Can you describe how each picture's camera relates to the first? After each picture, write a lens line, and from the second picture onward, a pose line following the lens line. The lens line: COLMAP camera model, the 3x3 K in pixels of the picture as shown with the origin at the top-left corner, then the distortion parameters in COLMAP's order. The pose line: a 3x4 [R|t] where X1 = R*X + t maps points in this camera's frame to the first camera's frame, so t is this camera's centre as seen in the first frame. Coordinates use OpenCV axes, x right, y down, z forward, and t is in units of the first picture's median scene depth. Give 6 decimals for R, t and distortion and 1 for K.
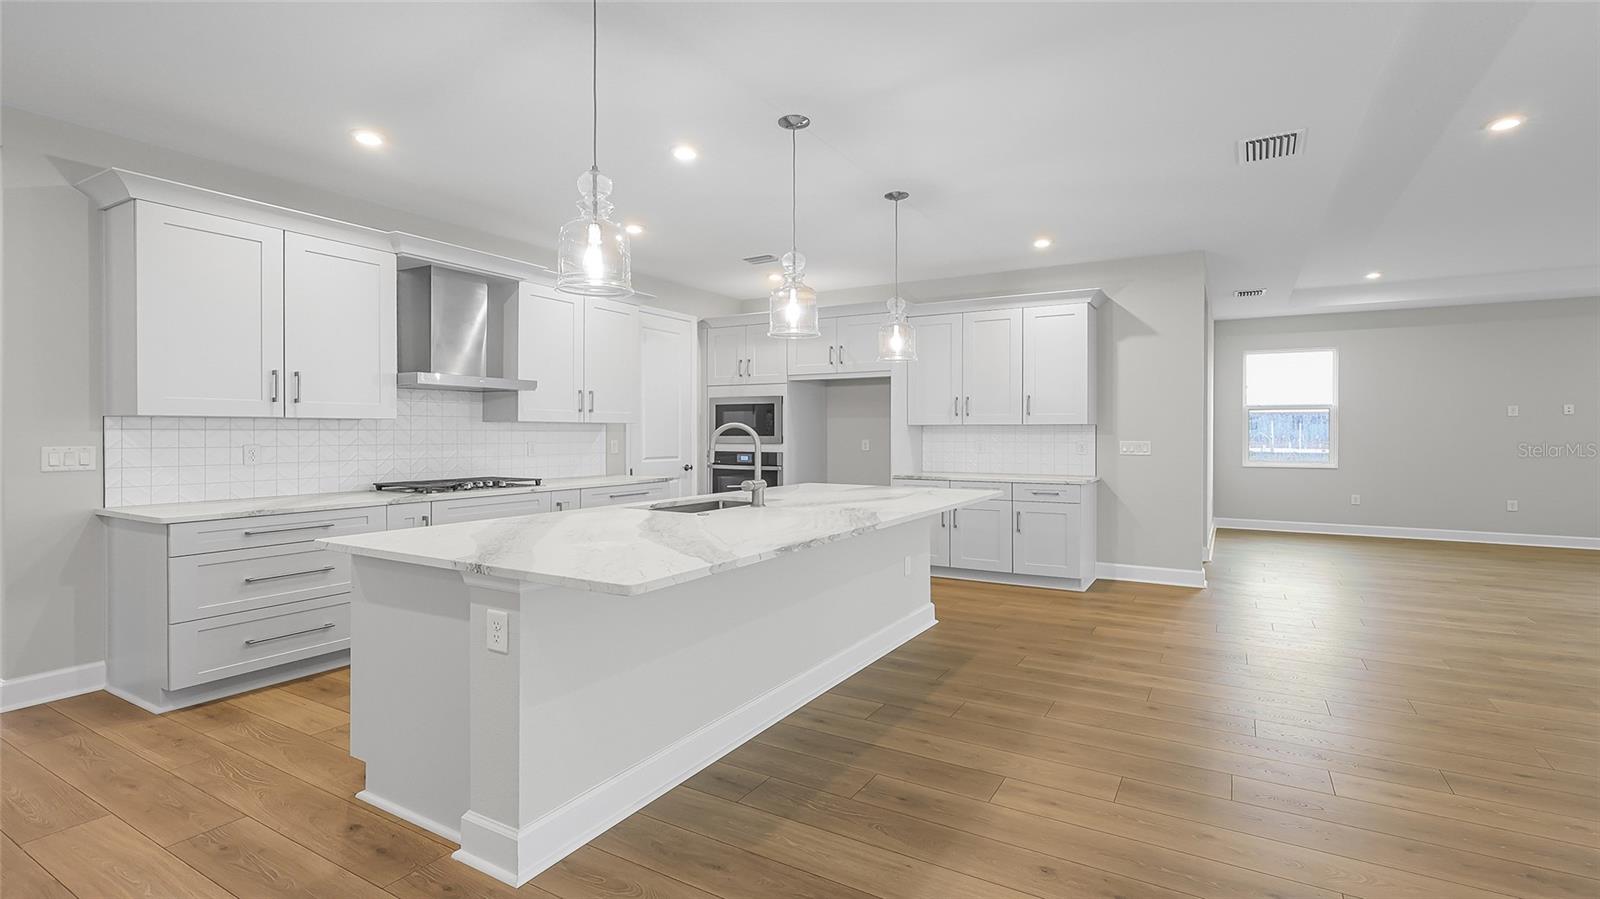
lens RADIAL K [[745.4, 0, 816.3], [0, 745.4, 427.0], [0, 0, 1]] dist [-0.001660, 0.001079]
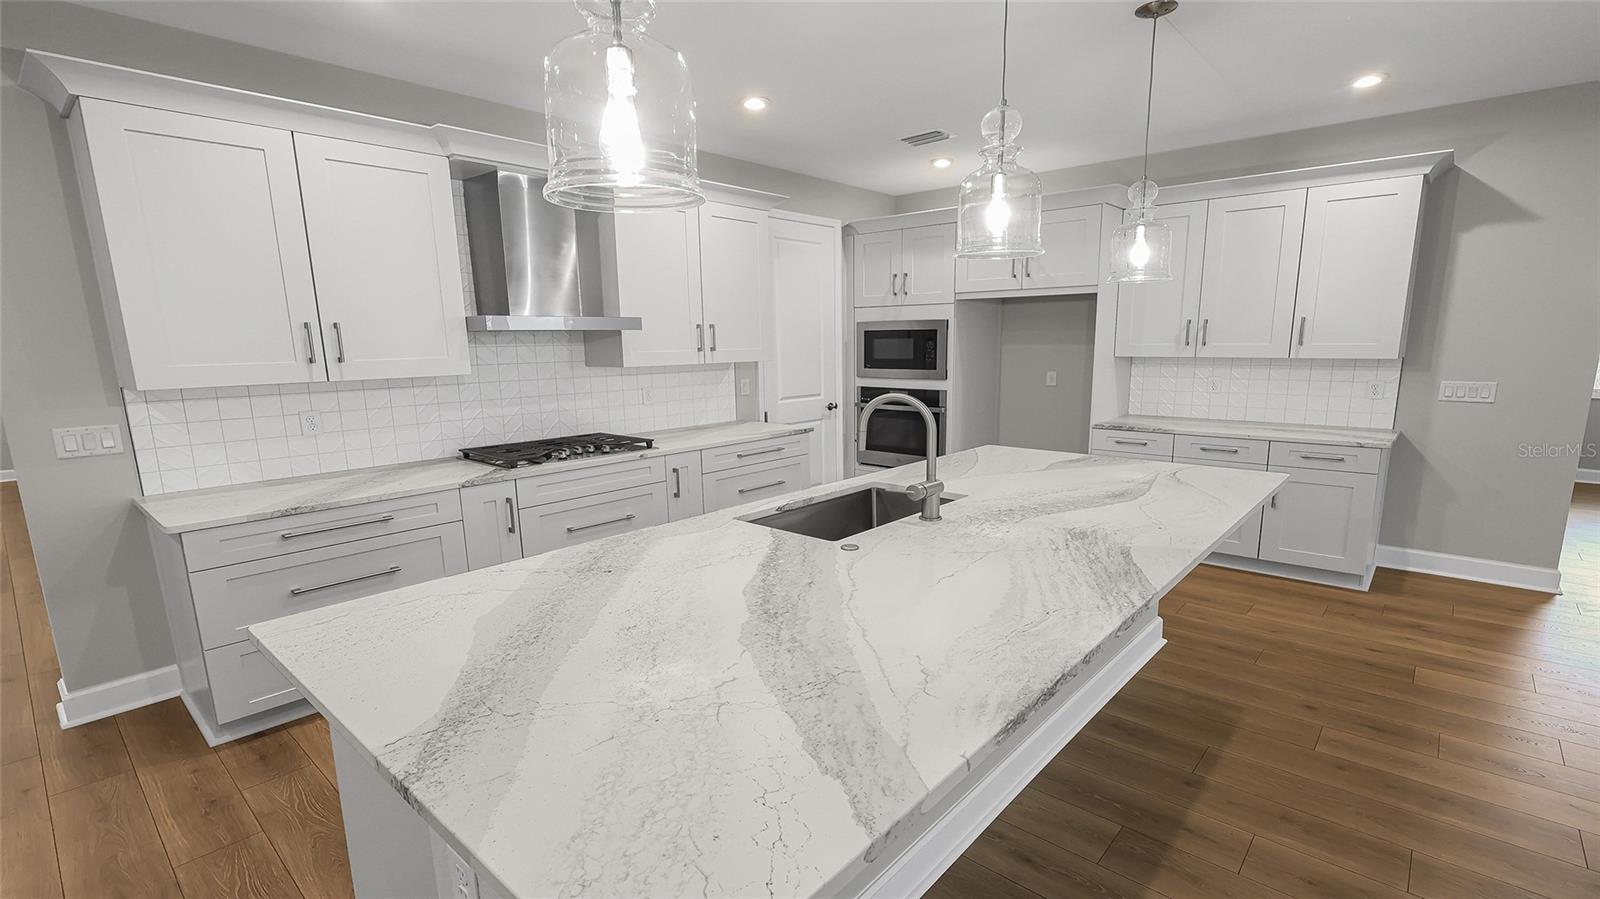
lens RADIAL K [[745.4, 0, 807.2], [0, 745.4, 467.3], [0, 0, 1]] dist [-0.001660, 0.001079]
pose [[0.978732, 0.023402, -0.203803, -0.032787], [0.013900, 0.983623, 0.179700, -0.039332], [0.204671, -0.178711, 0.962378, 0.215772]]
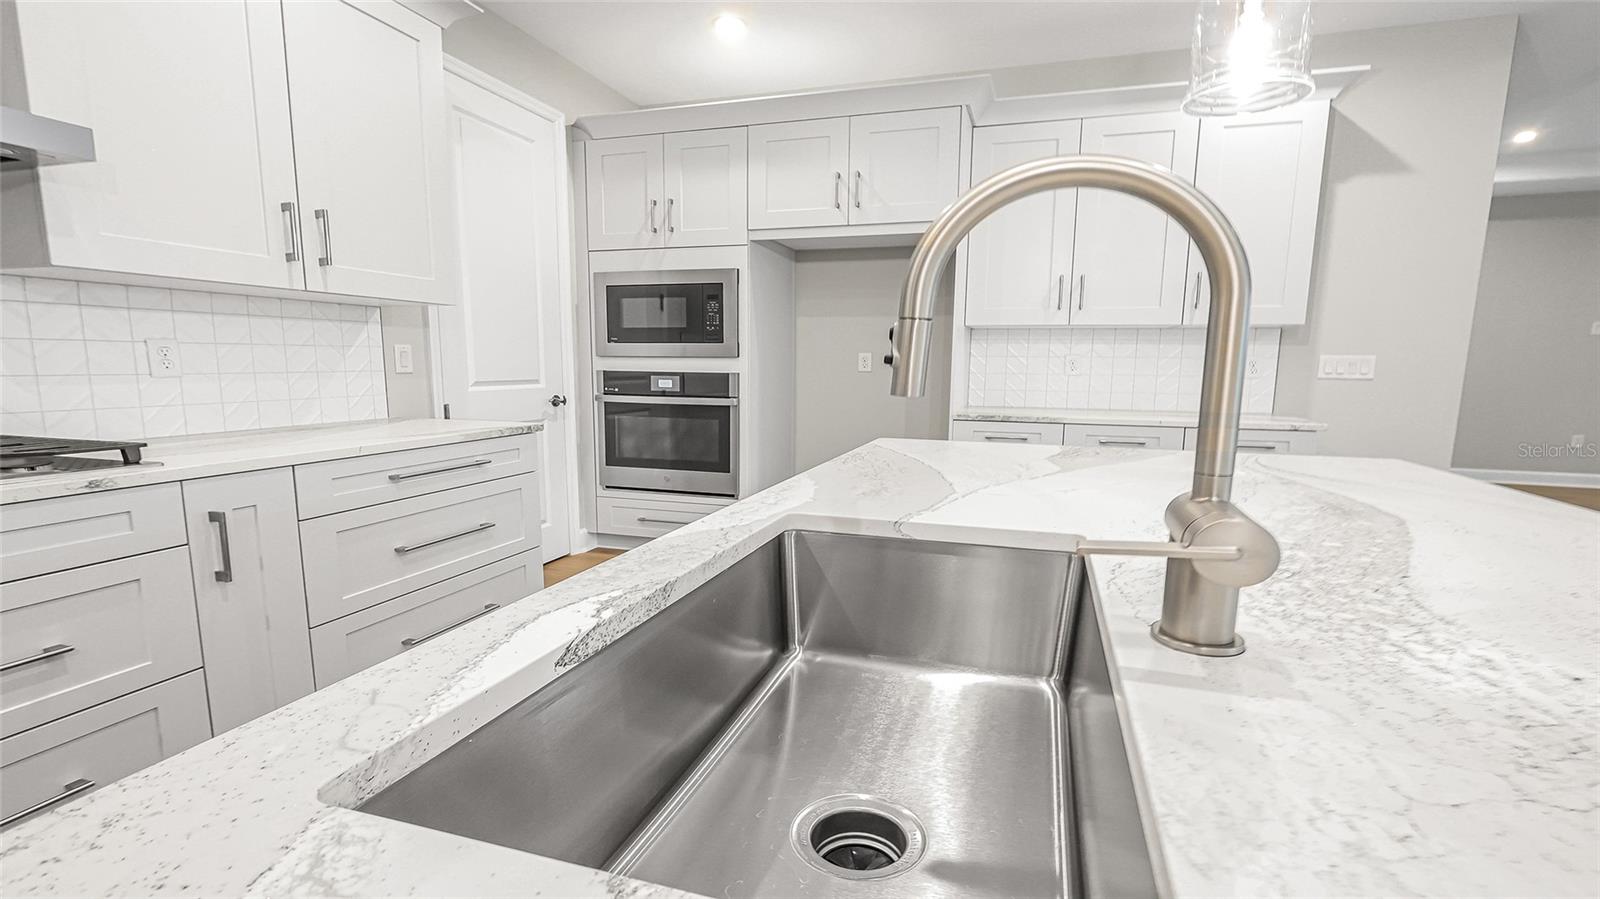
lens RADIAL K [[745.4, 0, 821.3], [0, 745.4, 460.3], [0, 0, 1]] dist [-0.001660, 0.001079]
pose [[0.976433, -0.019795, 0.214909, -0.131951], [-0.010558, 0.990211, 0.139179, 0.025262], [-0.215560, -0.138168, 0.966666, 0.546912]]
